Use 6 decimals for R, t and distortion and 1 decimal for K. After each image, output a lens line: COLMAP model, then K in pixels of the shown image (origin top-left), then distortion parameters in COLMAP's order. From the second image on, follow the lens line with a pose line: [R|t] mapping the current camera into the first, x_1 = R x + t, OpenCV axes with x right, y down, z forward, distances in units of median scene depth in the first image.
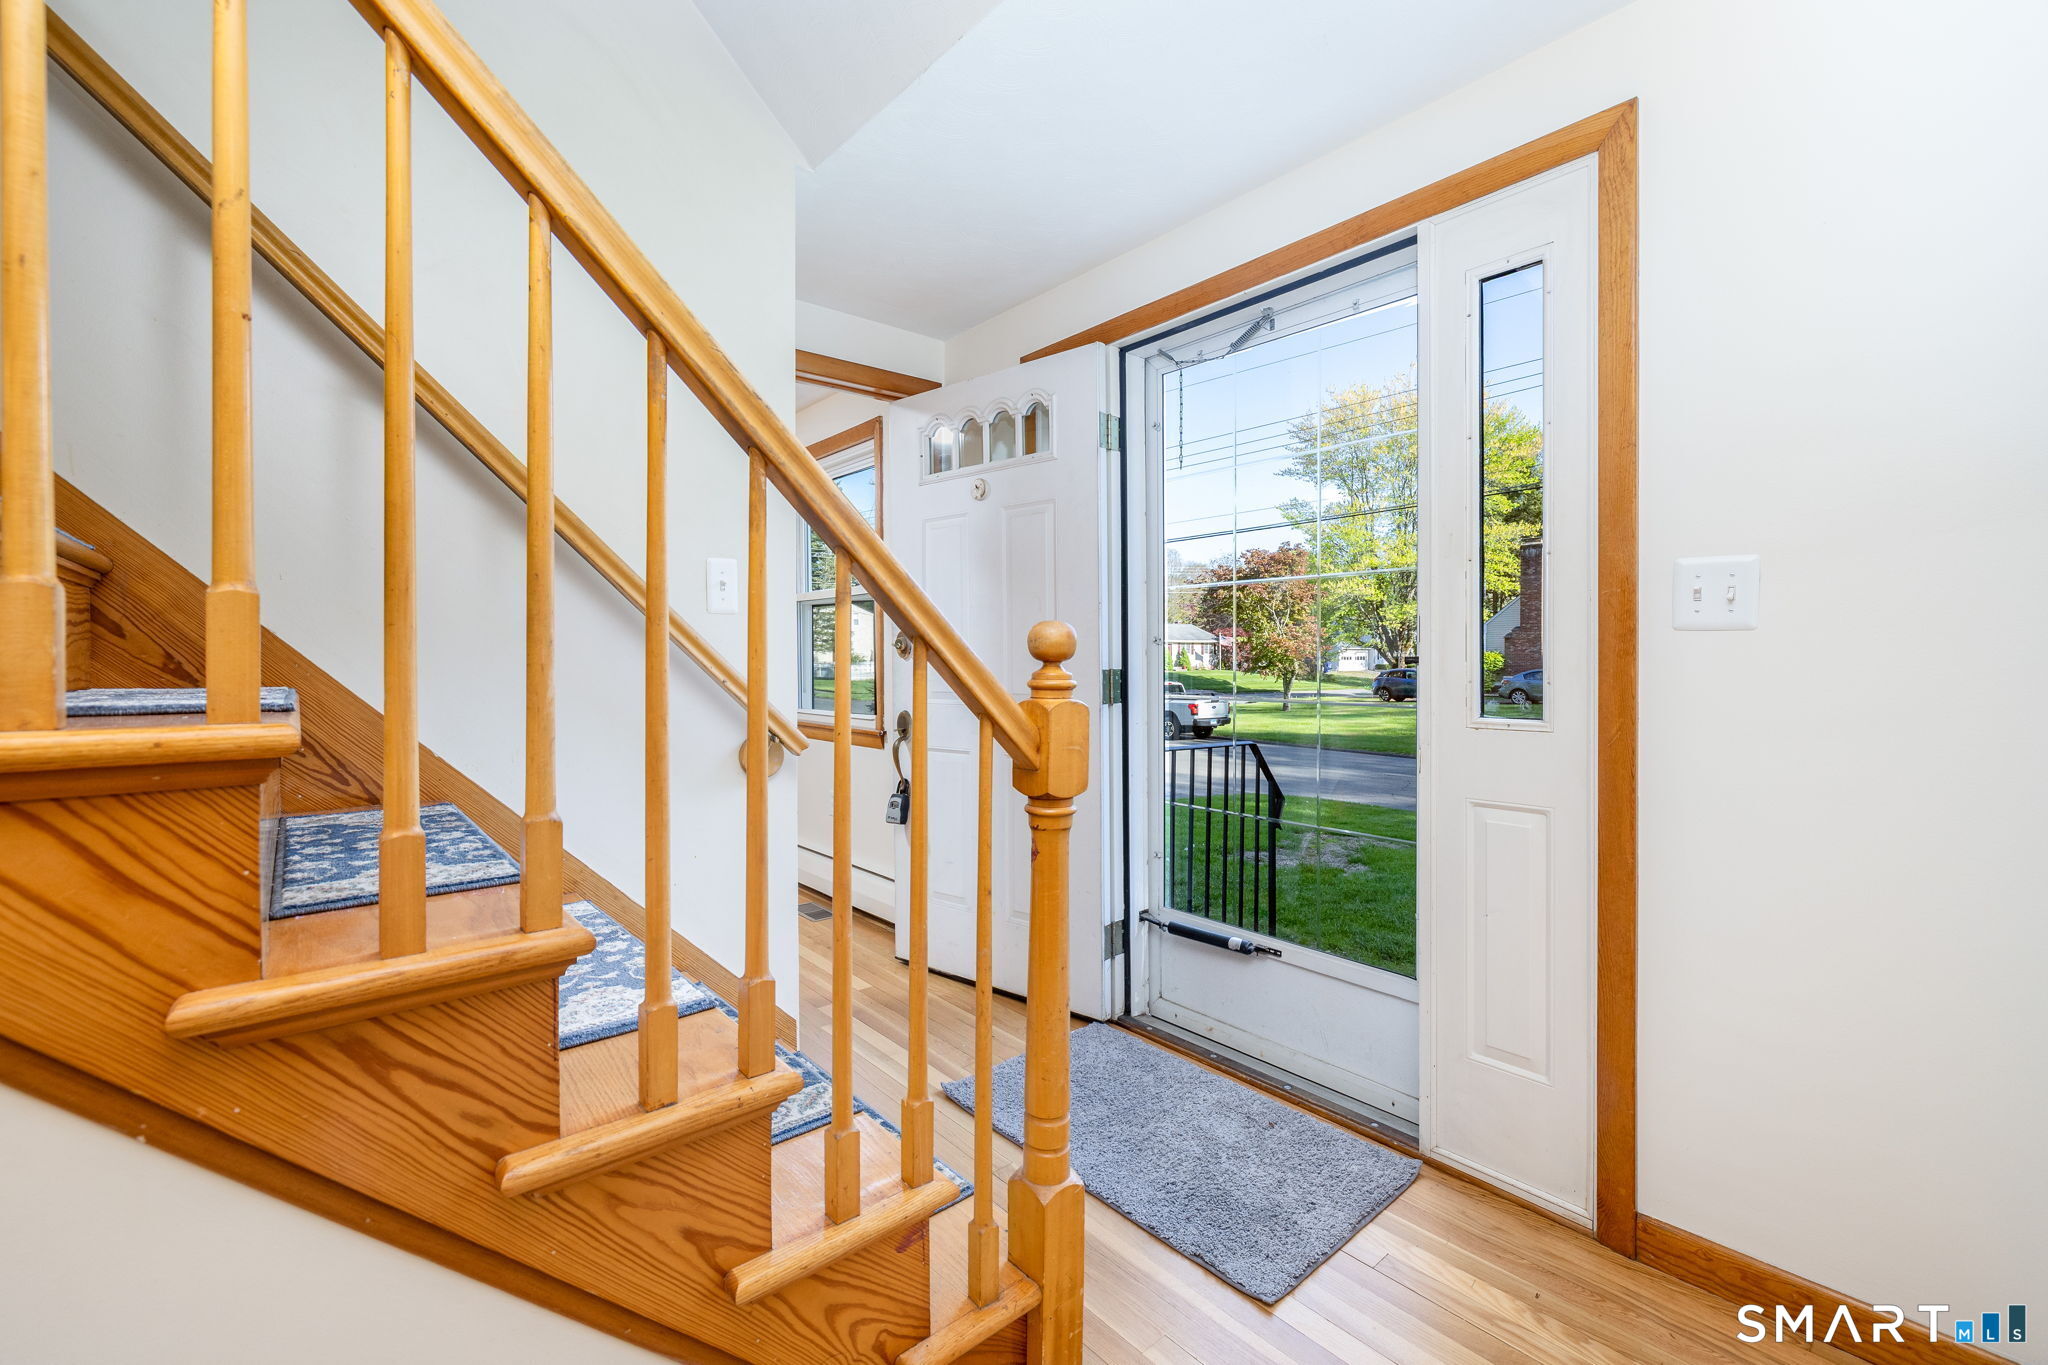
lens RADIAL K [[852.3, 0, 1020.8], [0, 852.3, 673.7], [0, 0, 1]] dist [-0.000343, -0.000271]
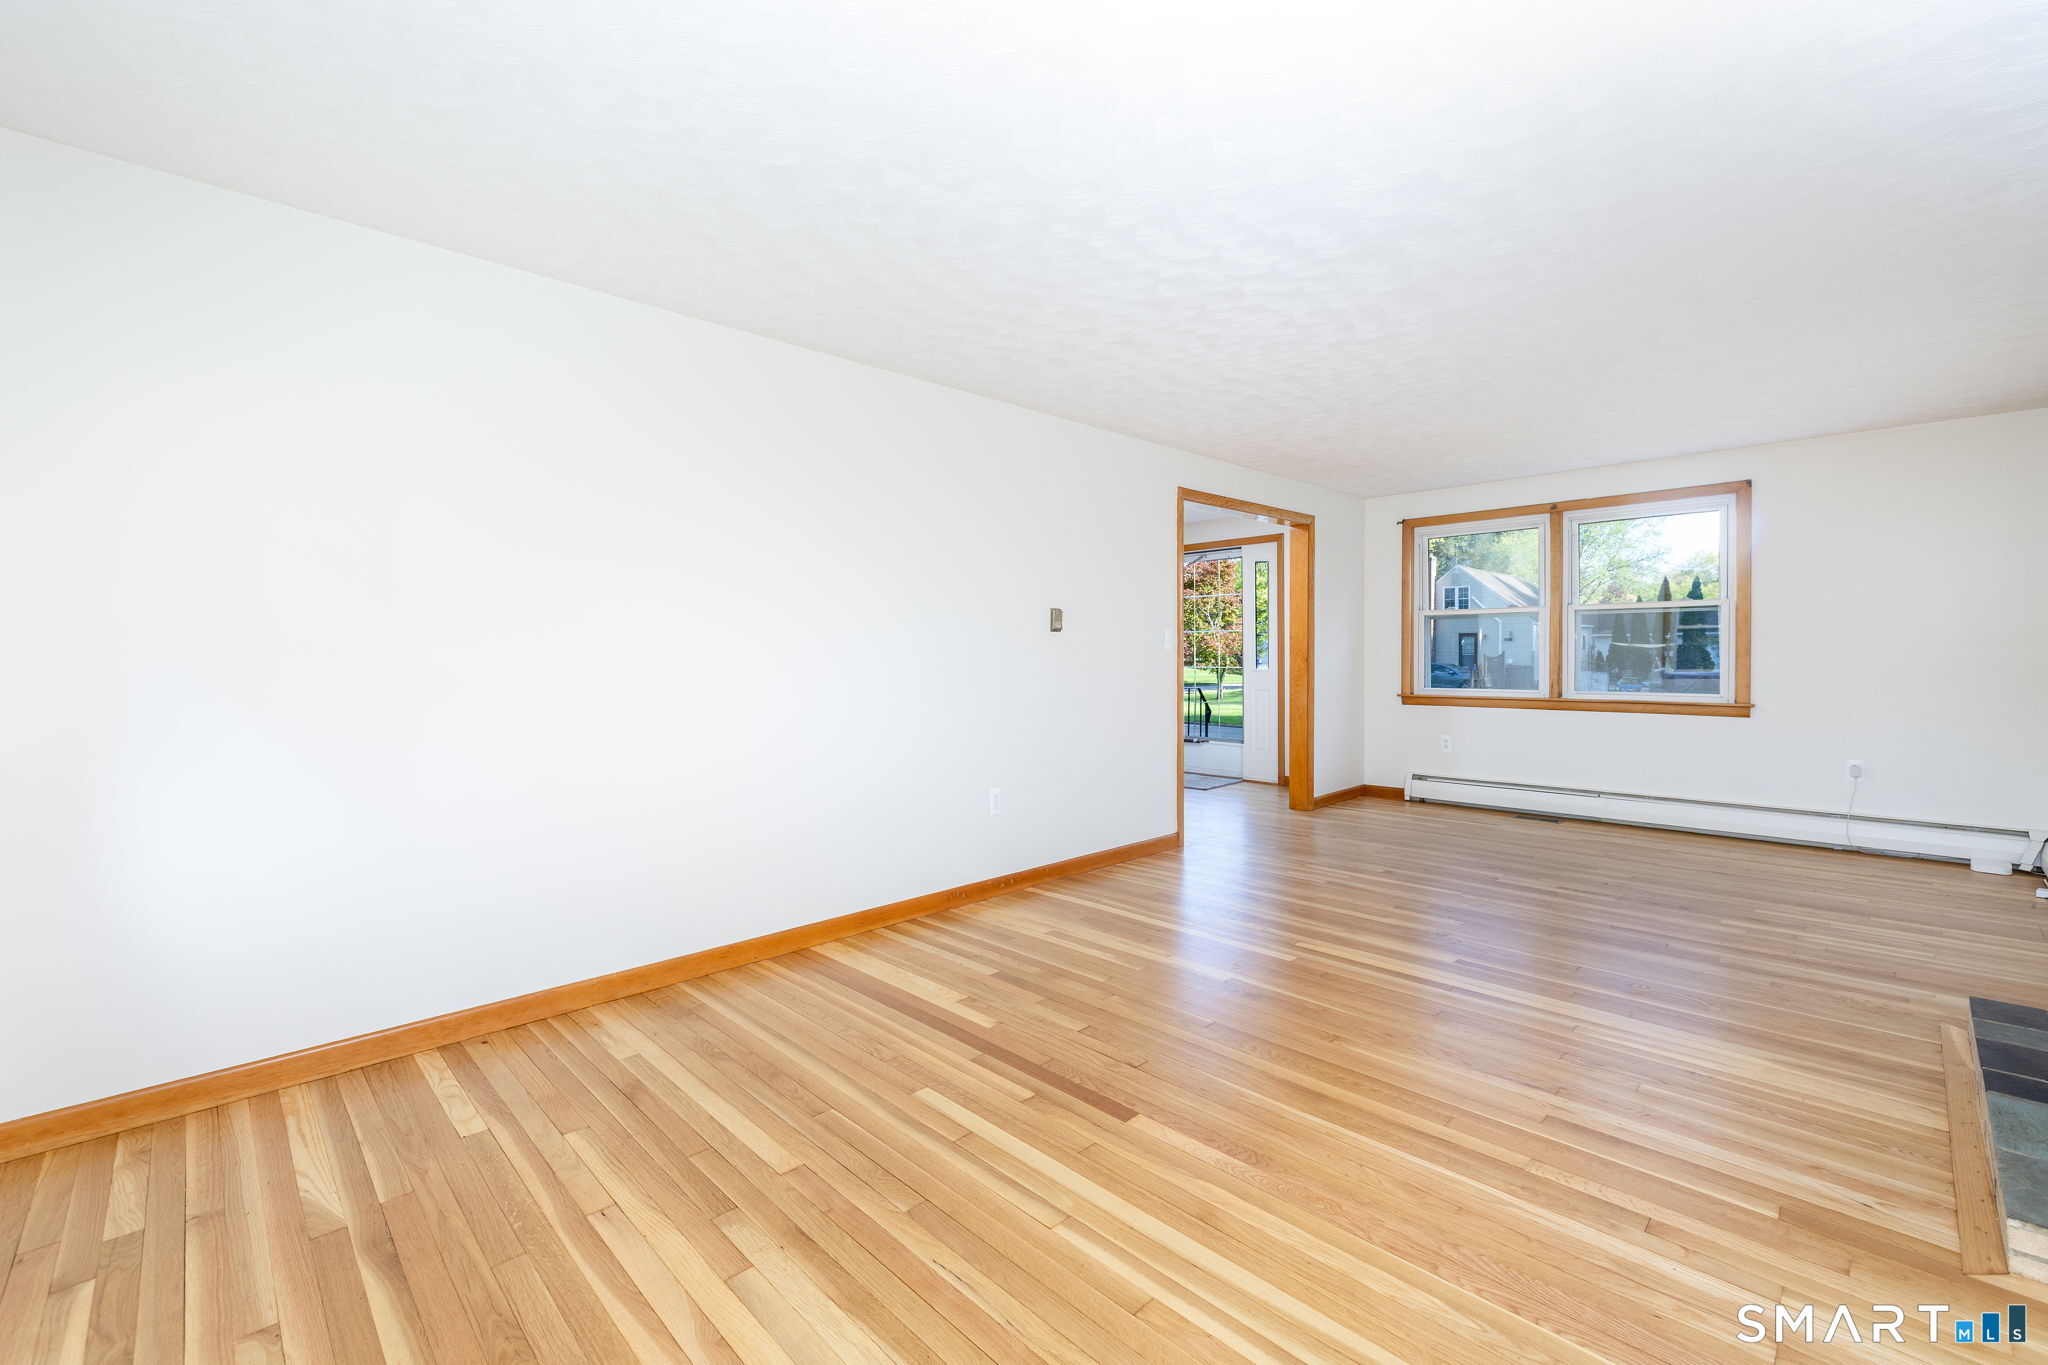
lens RADIAL K [[852.3, 0, 1017.9], [0, 852.3, 679.1], [0, 0, 1]] dist [-0.000343, -0.000271]
pose [[0.997658, -0.005826, 0.068150, -0.039991], [0.005198, 0.999942, 0.009382, 0.002425], [-0.068201, -0.009006, 0.997631, -0.136455]]
